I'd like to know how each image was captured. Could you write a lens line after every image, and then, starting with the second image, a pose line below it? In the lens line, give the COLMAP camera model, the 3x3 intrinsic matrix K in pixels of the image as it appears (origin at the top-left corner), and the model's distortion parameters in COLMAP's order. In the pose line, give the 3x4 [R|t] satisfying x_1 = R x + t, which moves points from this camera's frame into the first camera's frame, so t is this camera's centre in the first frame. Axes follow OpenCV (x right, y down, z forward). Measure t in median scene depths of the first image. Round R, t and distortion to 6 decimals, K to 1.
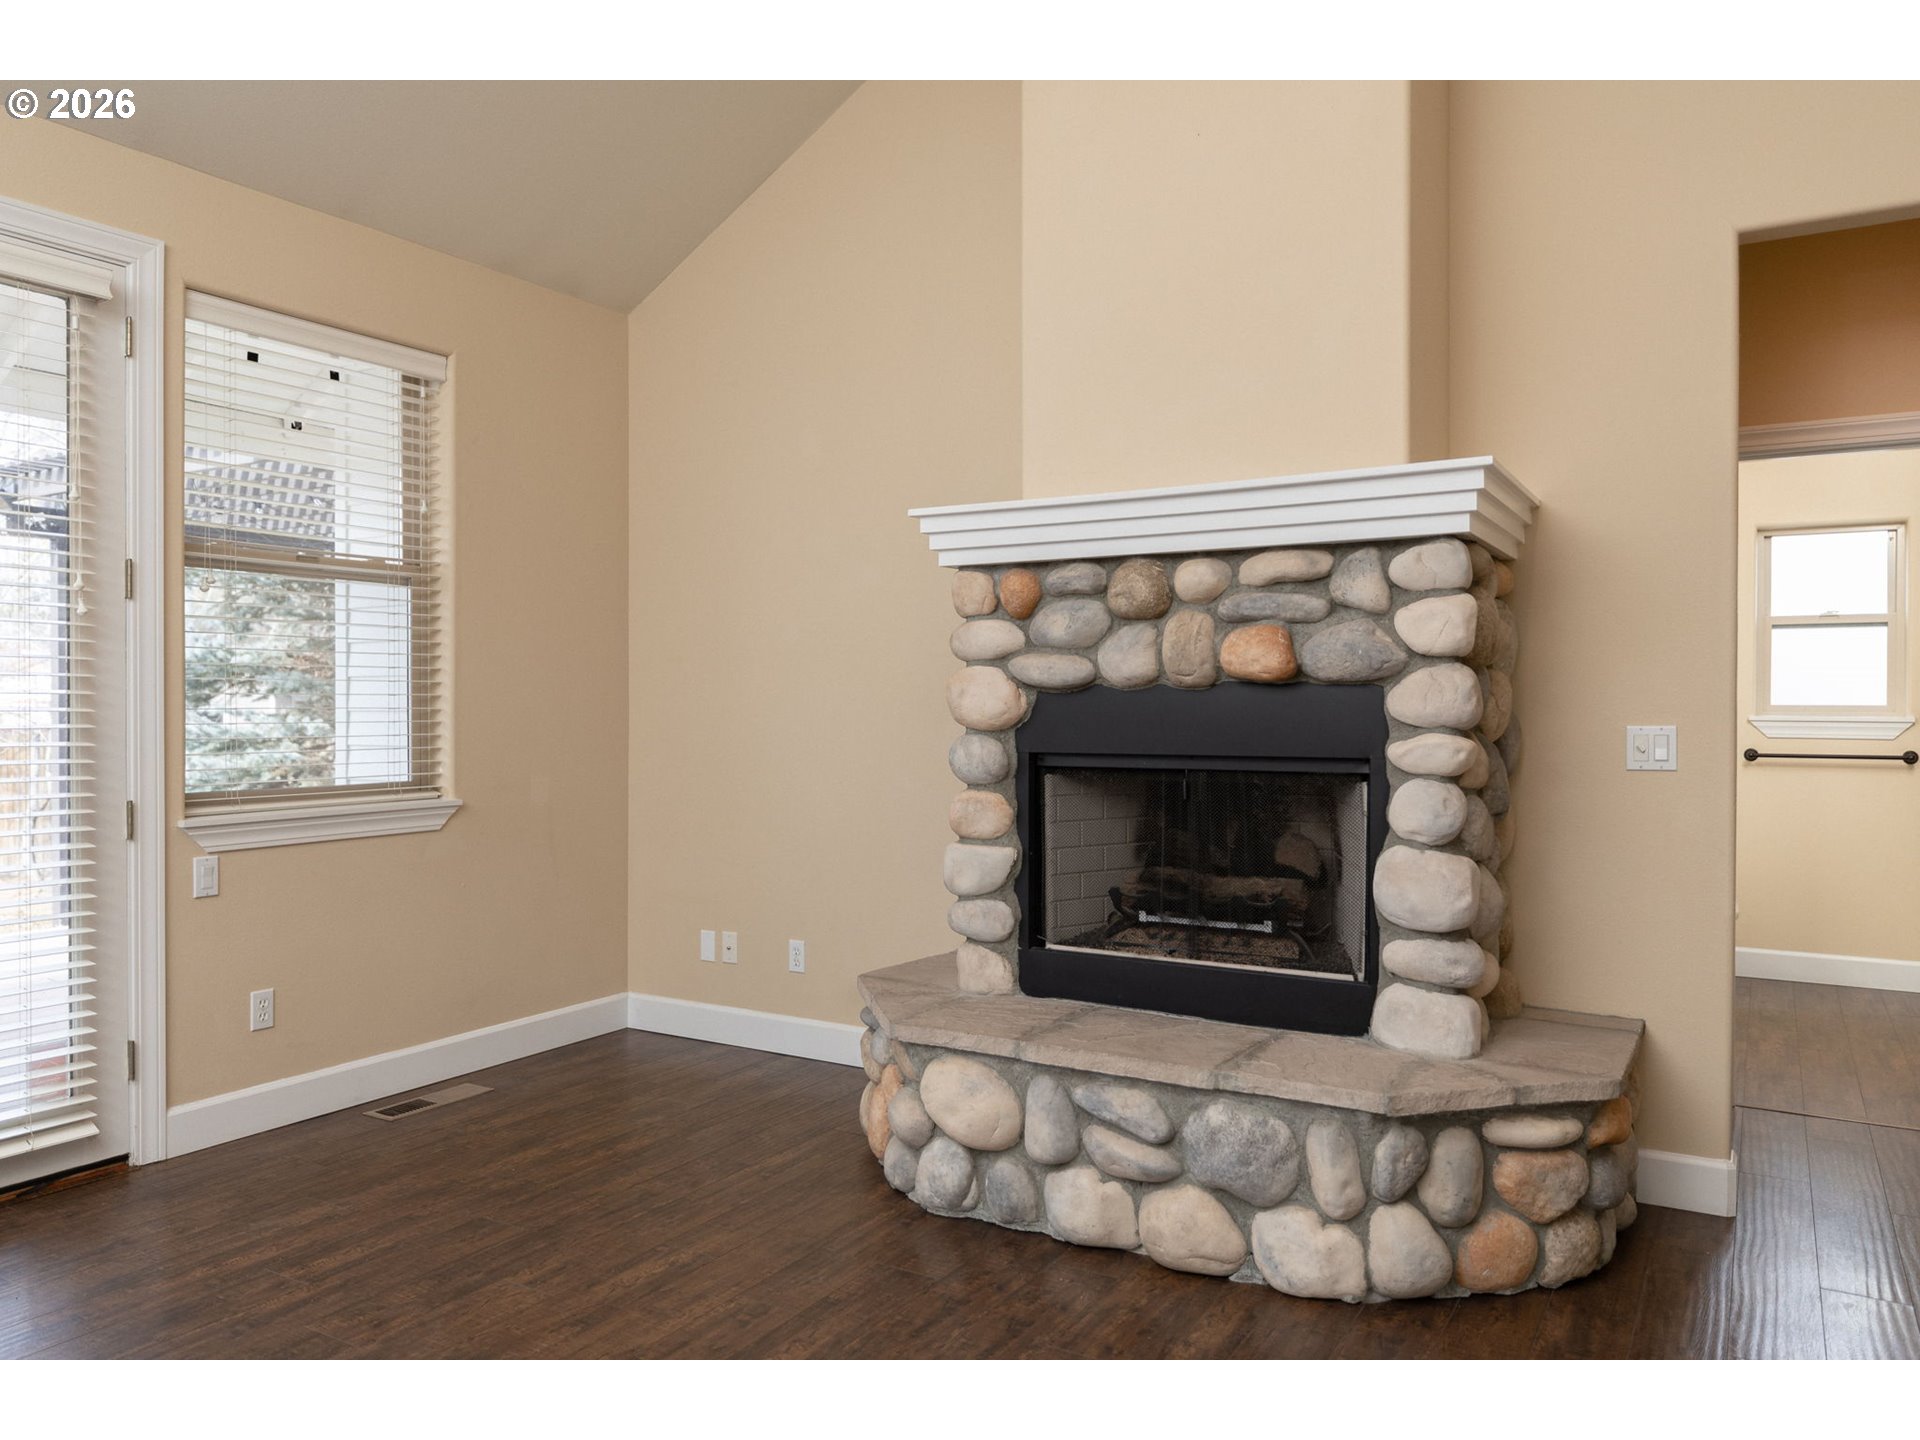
lens RADIAL K [[1350.2, 0, 960.0], [0, 1350.2, 720.0], [0, 0, 1]] dist [0.031459, -0.052890]
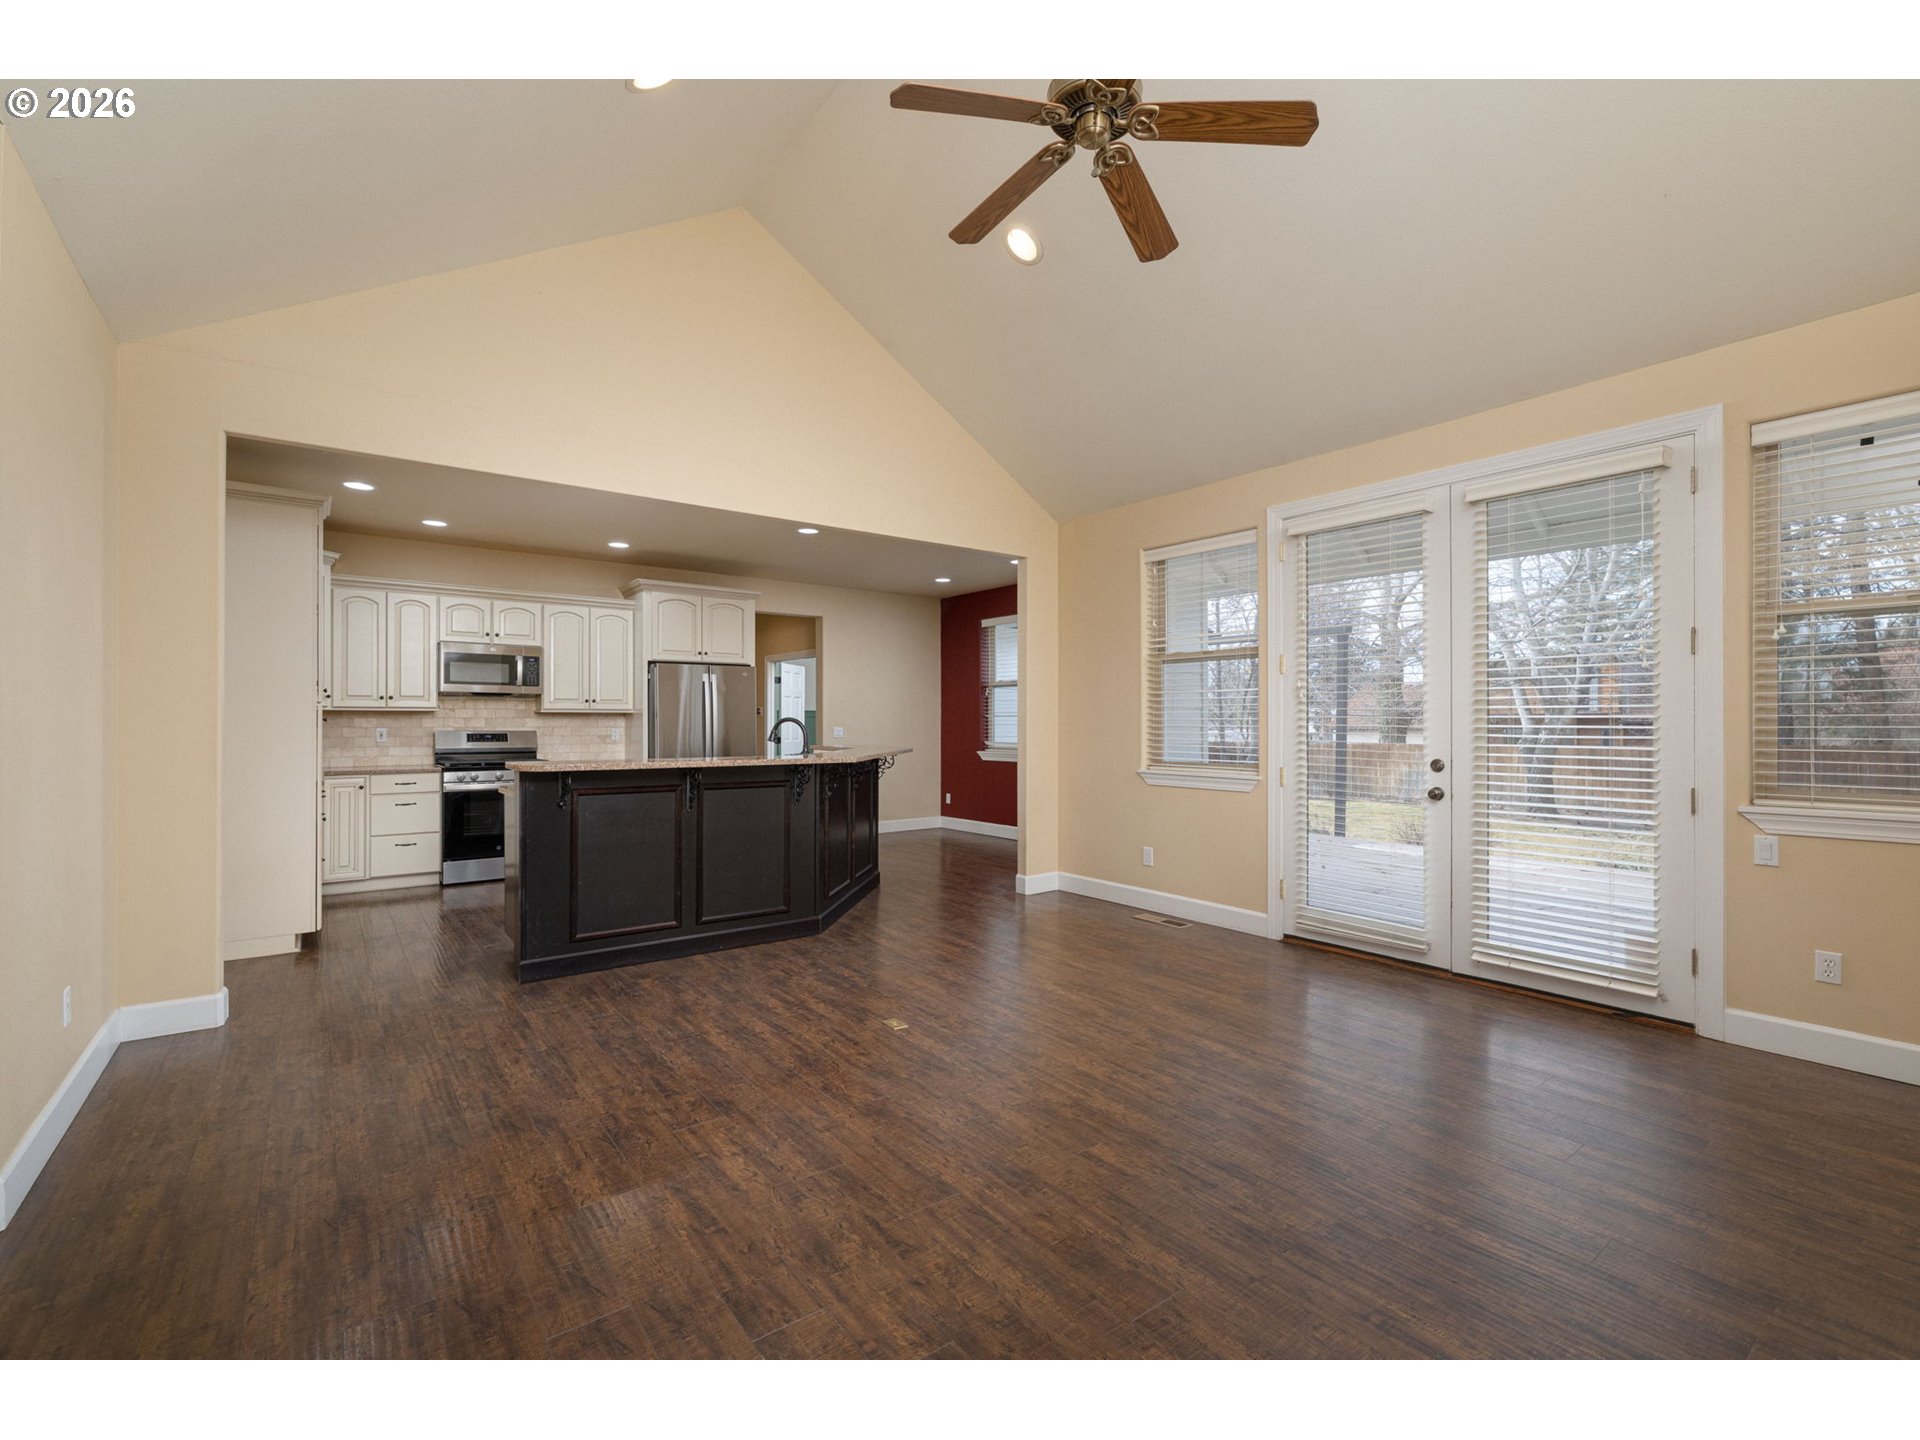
lens RADIAL K [[838.0, 0, 960.0], [0, 838.0, 720.0], [0, 0, 1]] dist [-0.000136, 0.000378]
pose [[-0.373930, -0.006590, -0.927433, 0.622939], [-0.010696, 0.999939, -0.002793, -0.006305], [0.927395, 0.008875, -0.373978, 0.661641]]
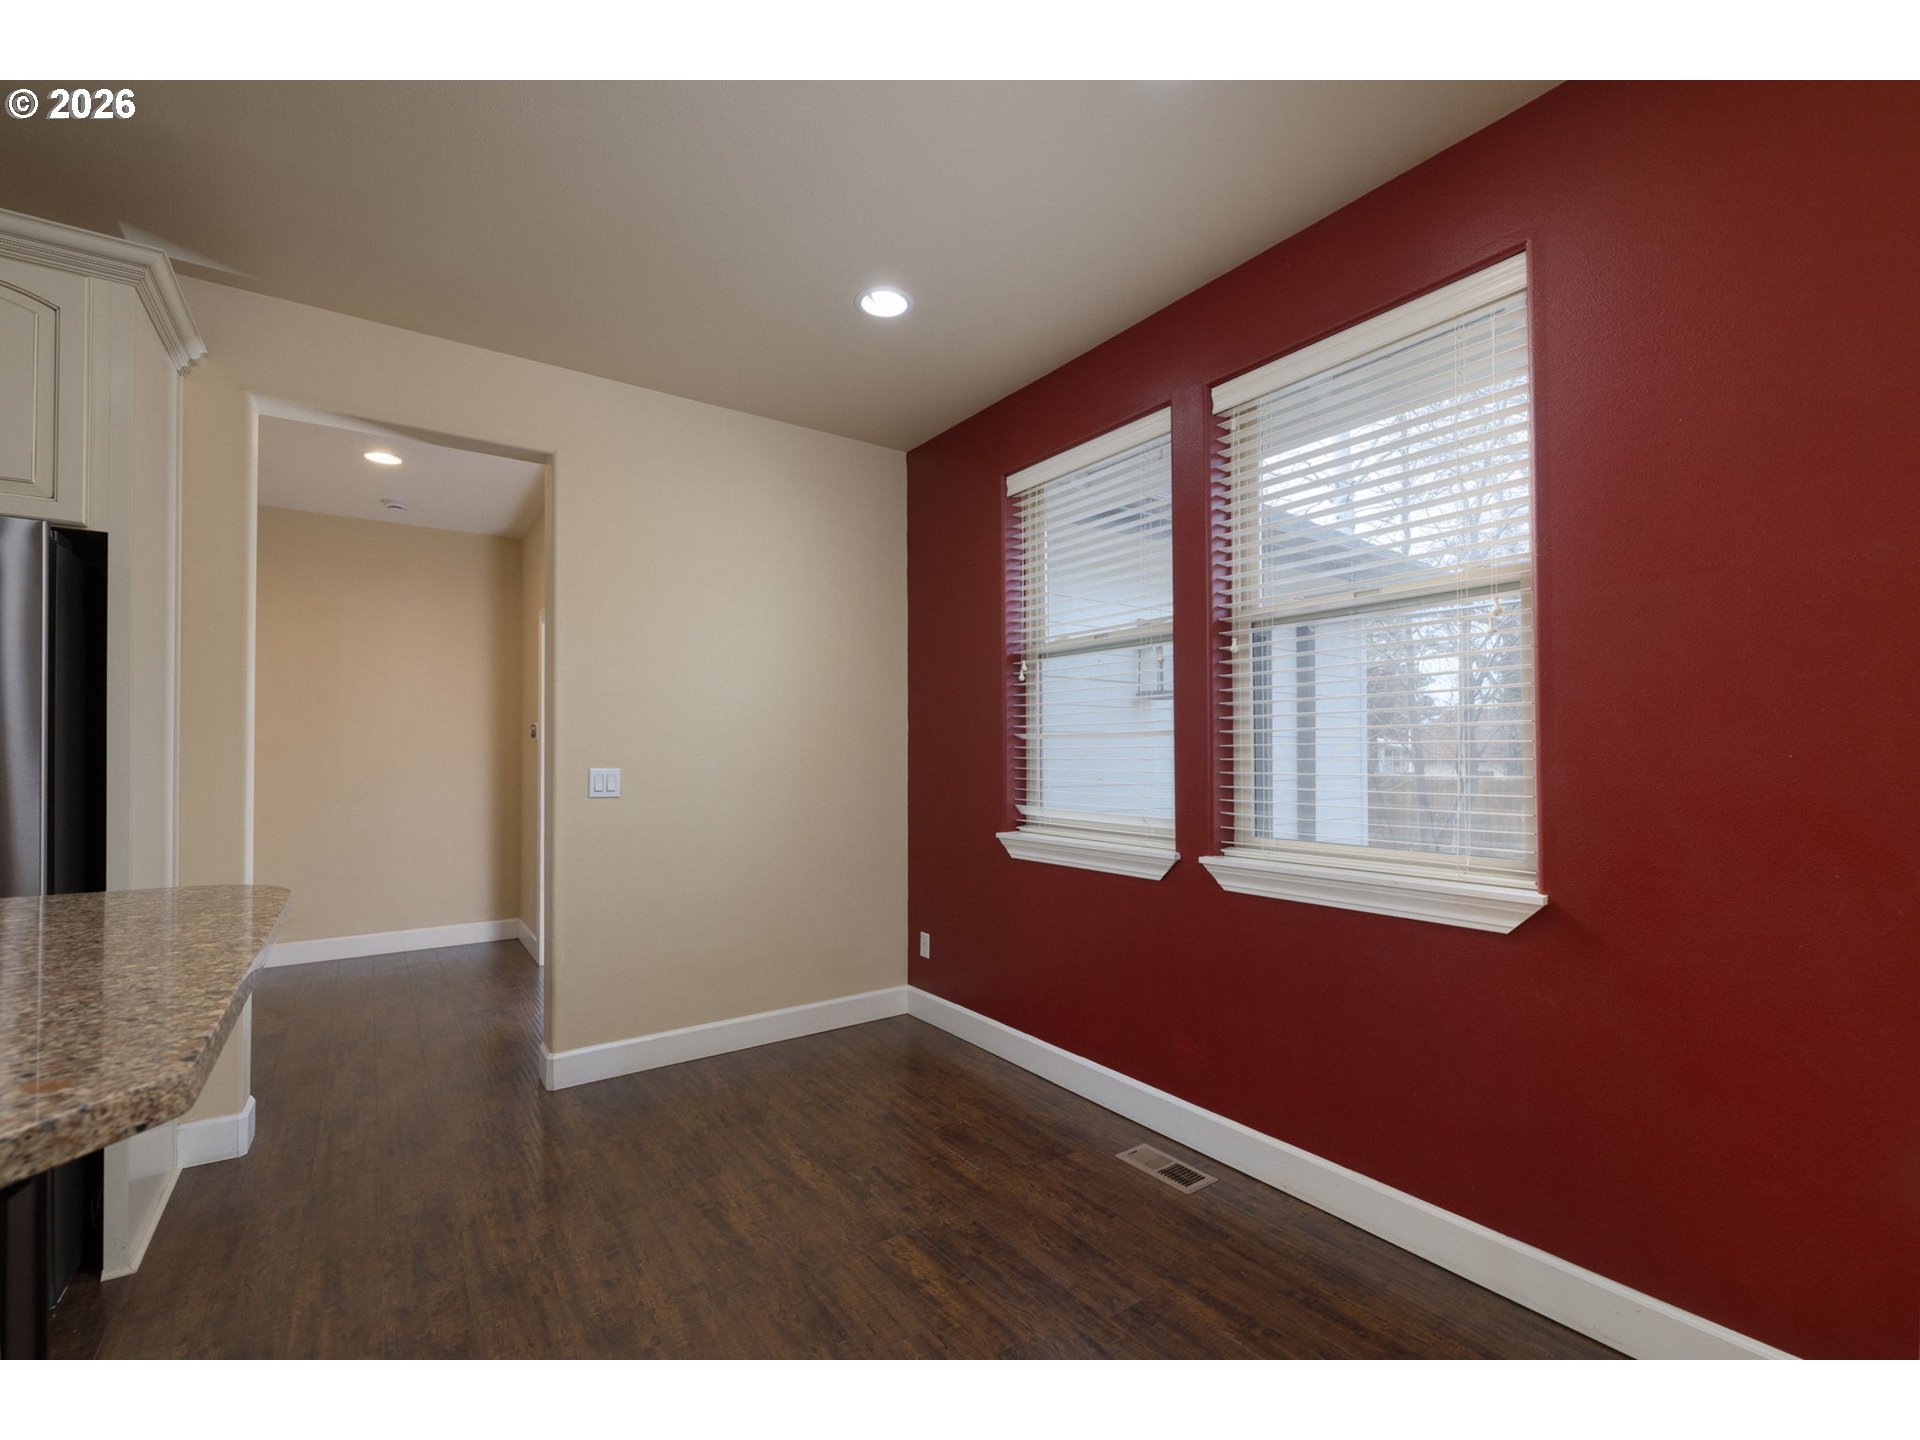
lens RADIAL K [[838.0, 0, 960.0], [0, 838.0, 720.0], [0, 0, 1]] dist [-0.000136, 0.000378]
pose [[-0.402087, -0.042056, -0.914635, -1.141777], [-0.010291, 0.999089, -0.041416, -0.004983], [0.915543, -0.007240, -0.402154, 0.001541]]
